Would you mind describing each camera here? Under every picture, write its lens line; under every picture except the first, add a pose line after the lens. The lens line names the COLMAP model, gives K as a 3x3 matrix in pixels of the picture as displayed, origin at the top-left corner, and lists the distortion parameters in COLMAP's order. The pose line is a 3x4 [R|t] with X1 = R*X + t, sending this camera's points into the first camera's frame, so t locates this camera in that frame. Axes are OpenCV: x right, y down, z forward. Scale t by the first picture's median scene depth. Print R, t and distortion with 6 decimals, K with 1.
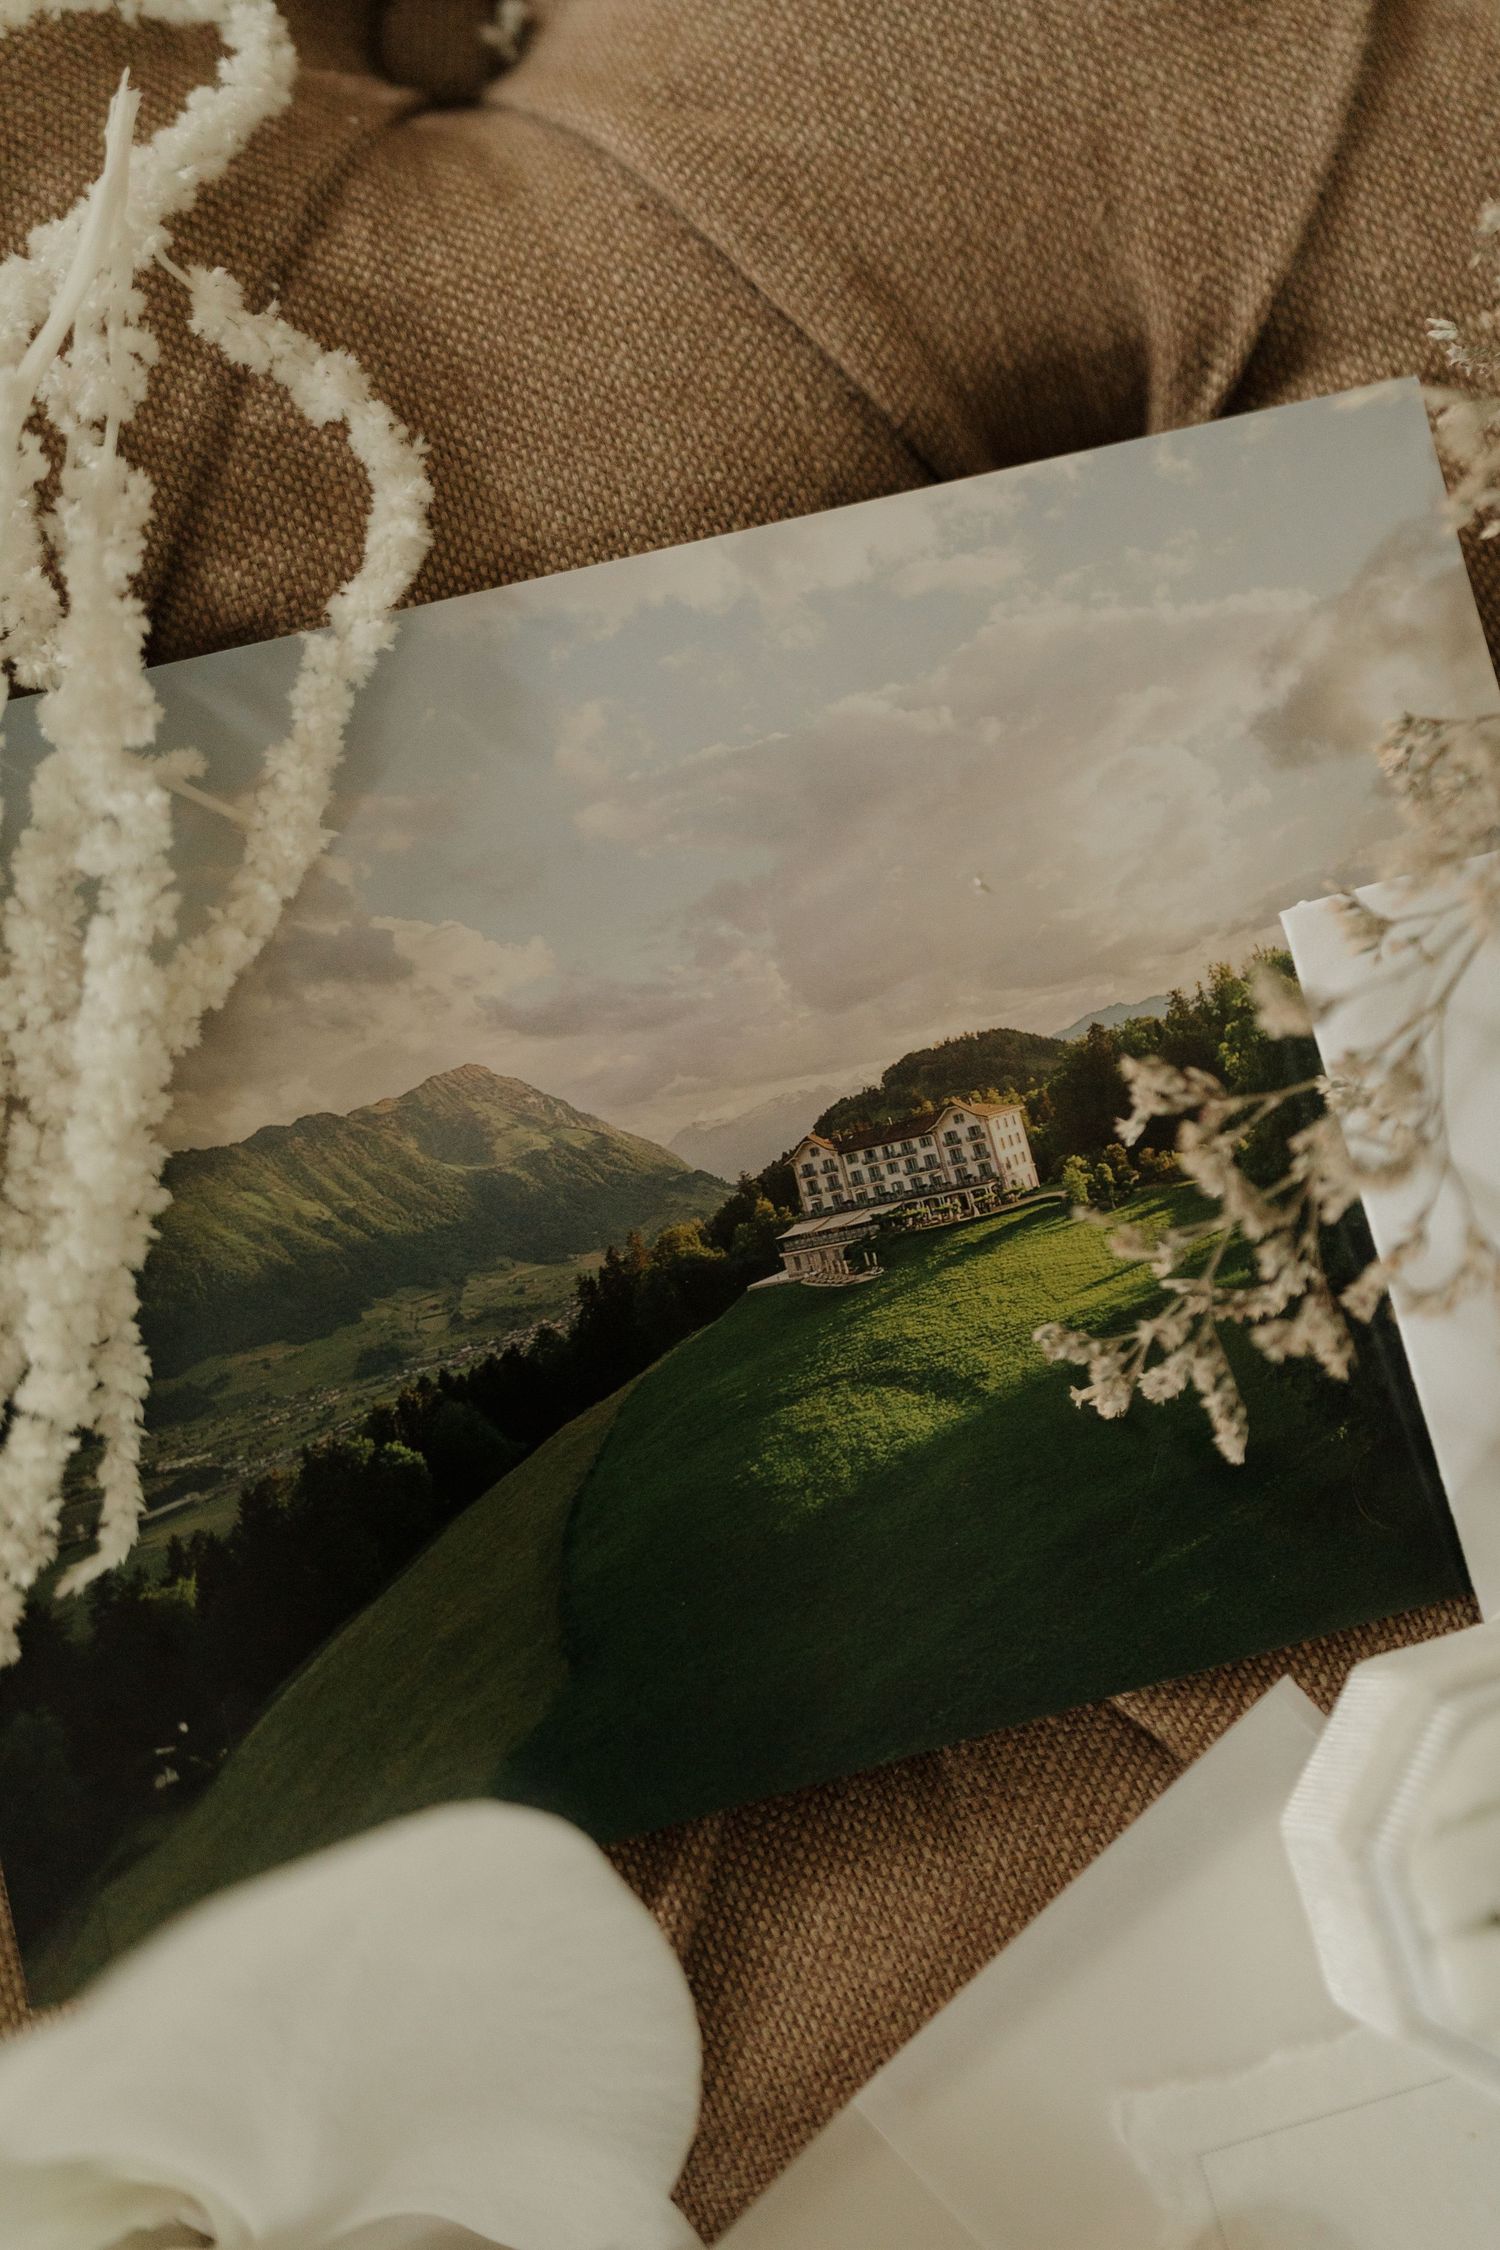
lens RADIAL K [[2444.4, 0, 750.0], [0, 2444.4, 1125.0], [0, 0, 1]] dist [0.002435, 0.006183]
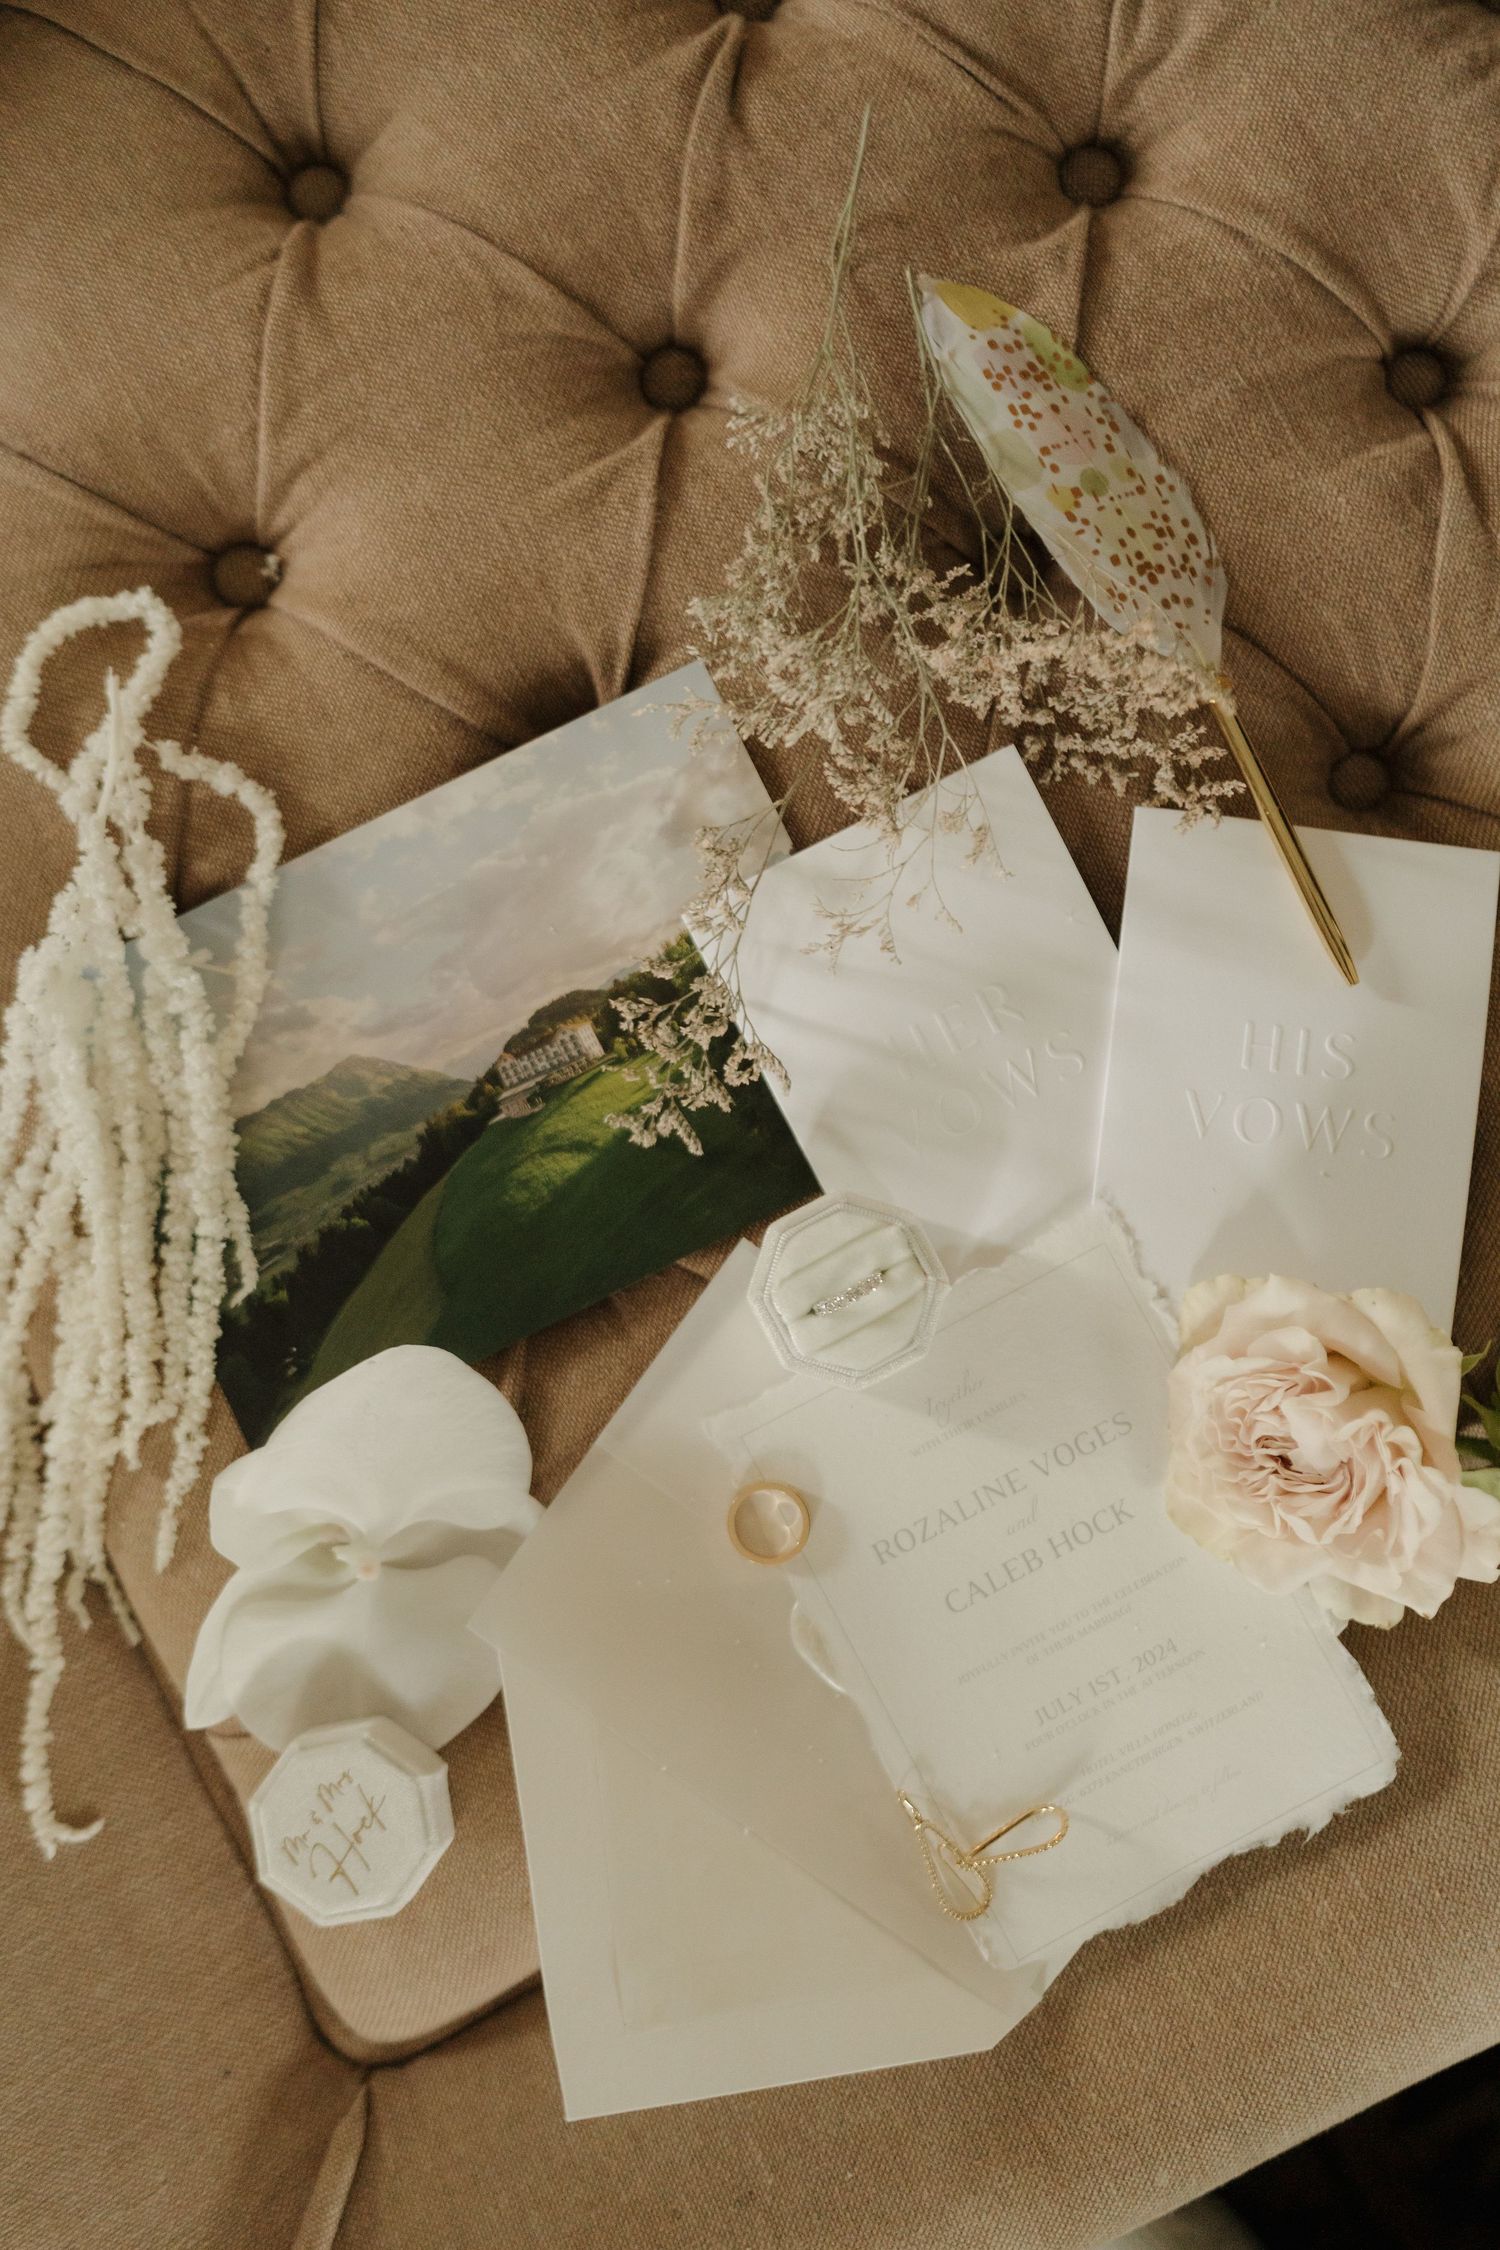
lens RADIAL K [[2253.5, 0, 750.0], [0, 2253.5, 1125.0], [0, 0, 1]] dist [0.002995, 0.001375]
pose [[0.977156, -0.204616, -0.057440, 0.366272], [0.209318, 0.973370, 0.093473, -0.081081], [0.036785, -0.103361, 0.993963, -1.127436]]
